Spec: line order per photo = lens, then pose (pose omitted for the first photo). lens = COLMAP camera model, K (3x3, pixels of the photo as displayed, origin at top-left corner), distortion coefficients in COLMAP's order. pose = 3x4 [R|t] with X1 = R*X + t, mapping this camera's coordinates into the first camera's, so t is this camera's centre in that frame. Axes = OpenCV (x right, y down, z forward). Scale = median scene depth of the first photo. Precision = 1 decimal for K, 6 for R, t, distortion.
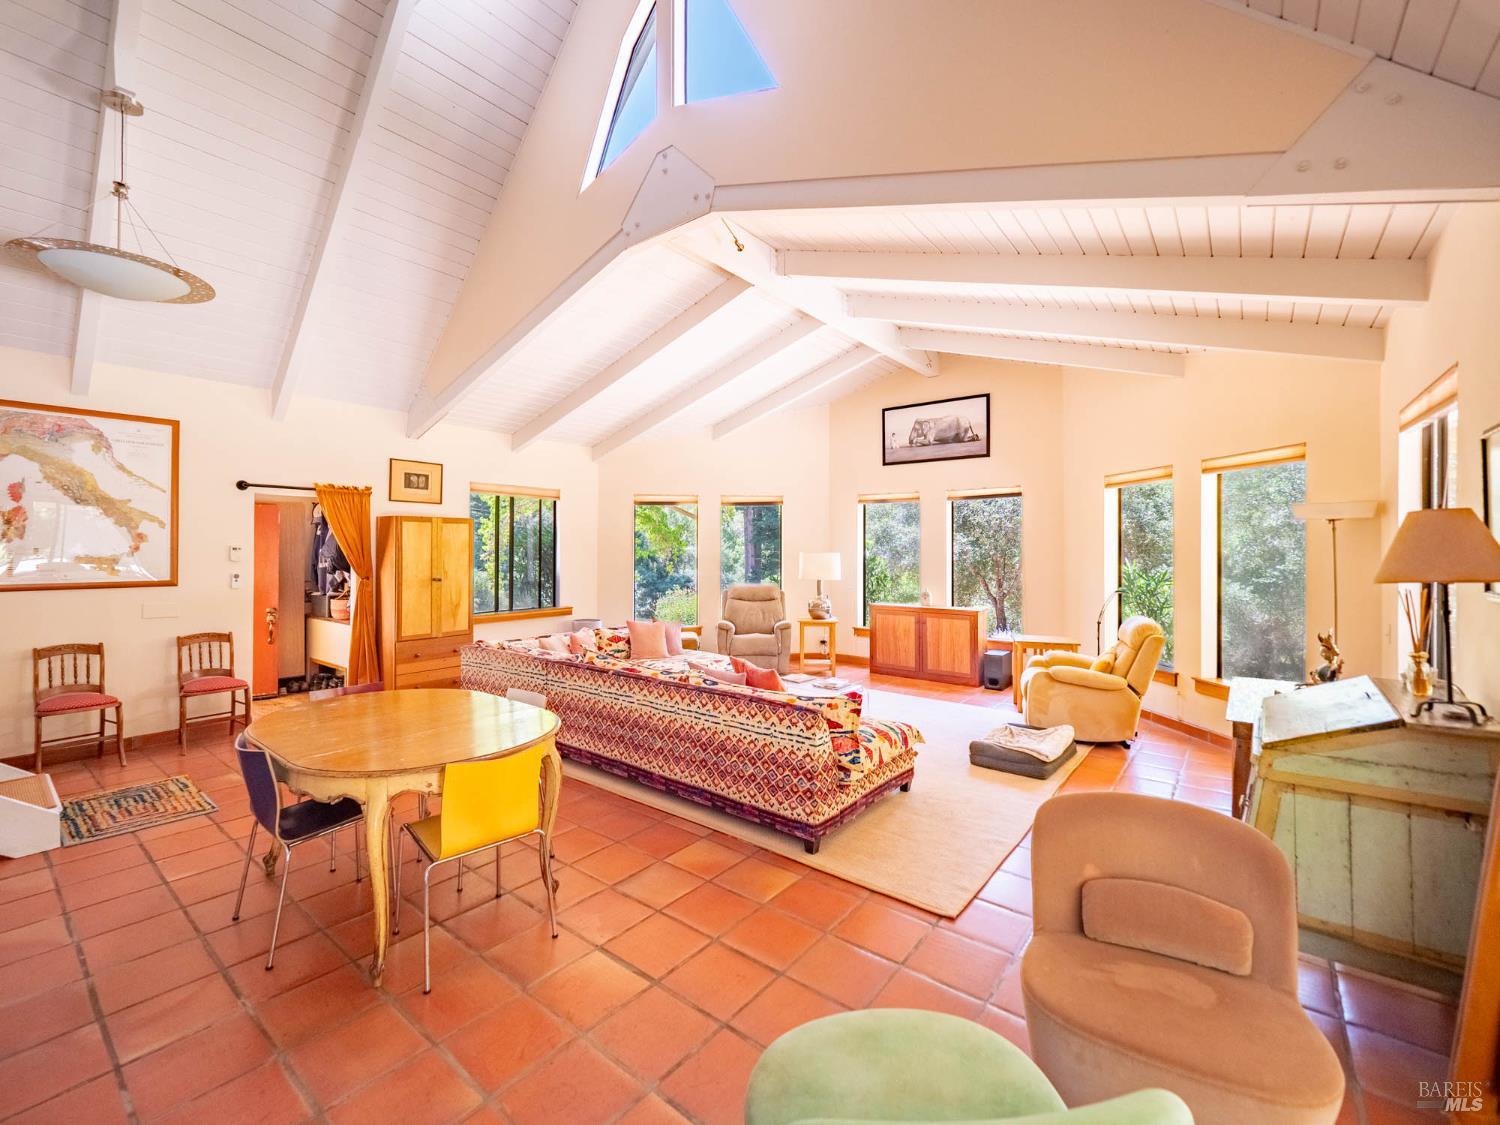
lens RADIAL K [[637.6, 0, 747.1], [0, 637.6, 551.8], [0, 0, 1]] dist [-0.002554, 0.000007]
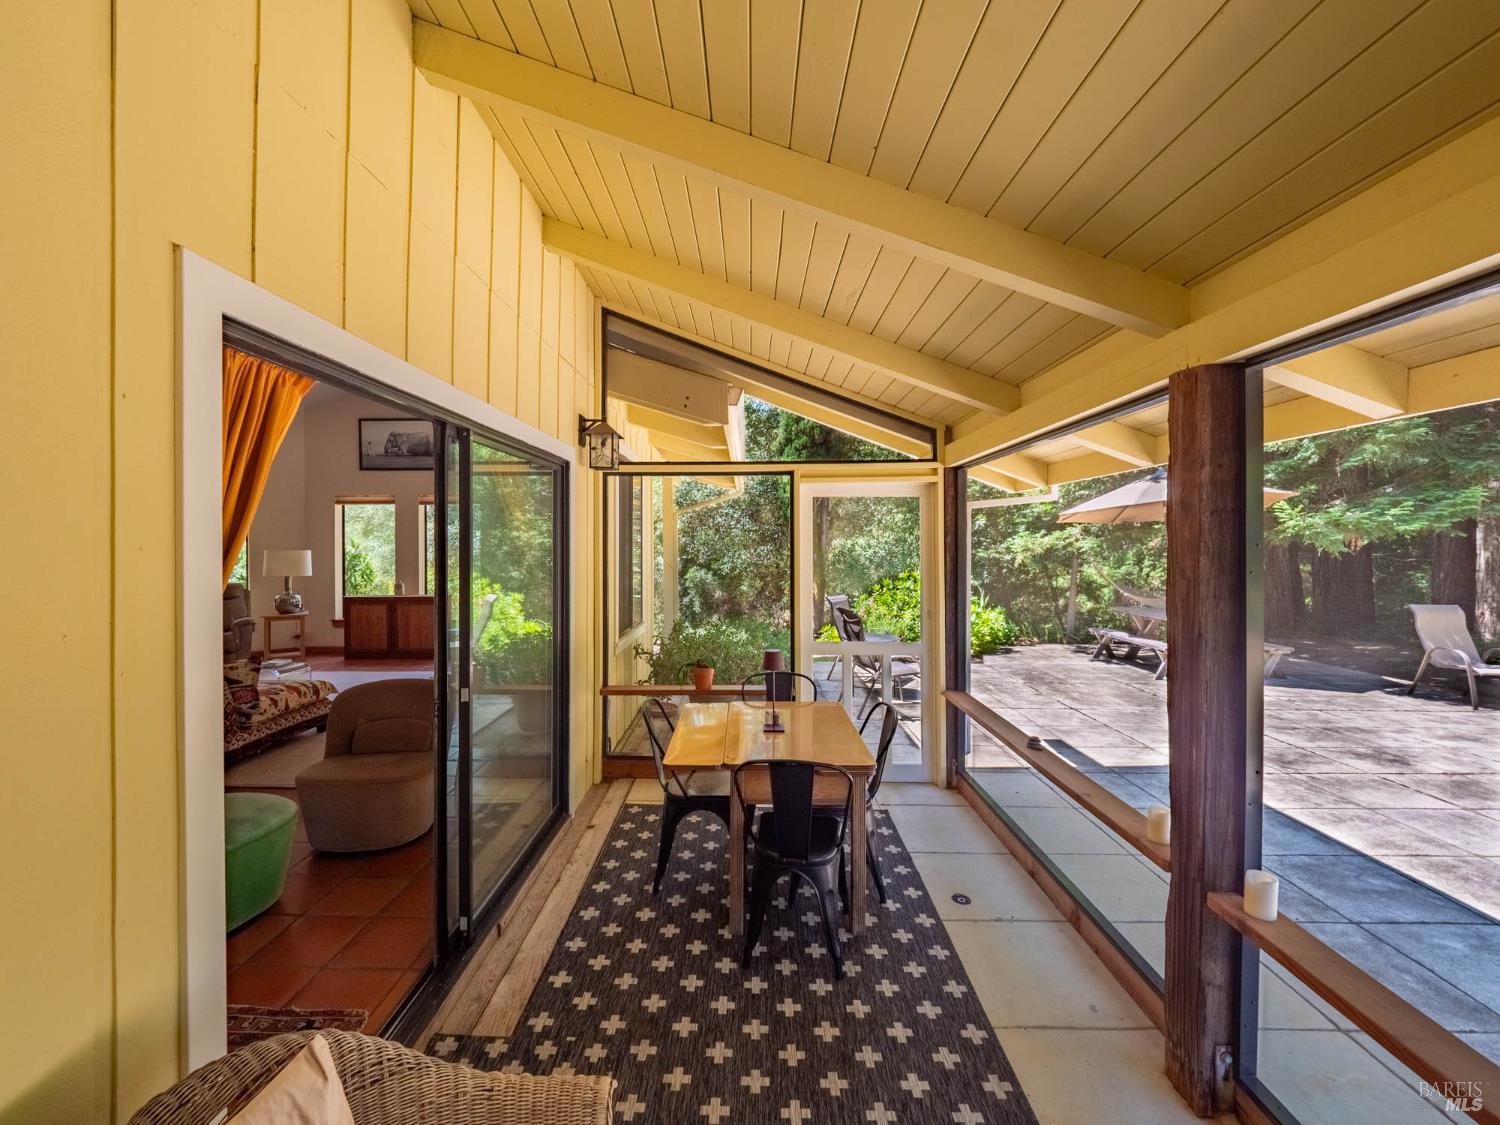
lens RADIAL K [[637.6, 0, 743.6], [0, 637.6, 553.1], [0, 0, 1]] dist [-0.002554, 0.000007]
pose [[0.795272, -0.012184, 0.606130, 0.079920], [0.006803, 0.999914, 0.011175, -0.000996], [-0.606214, -0.004764, 0.795287, -0.303829]]
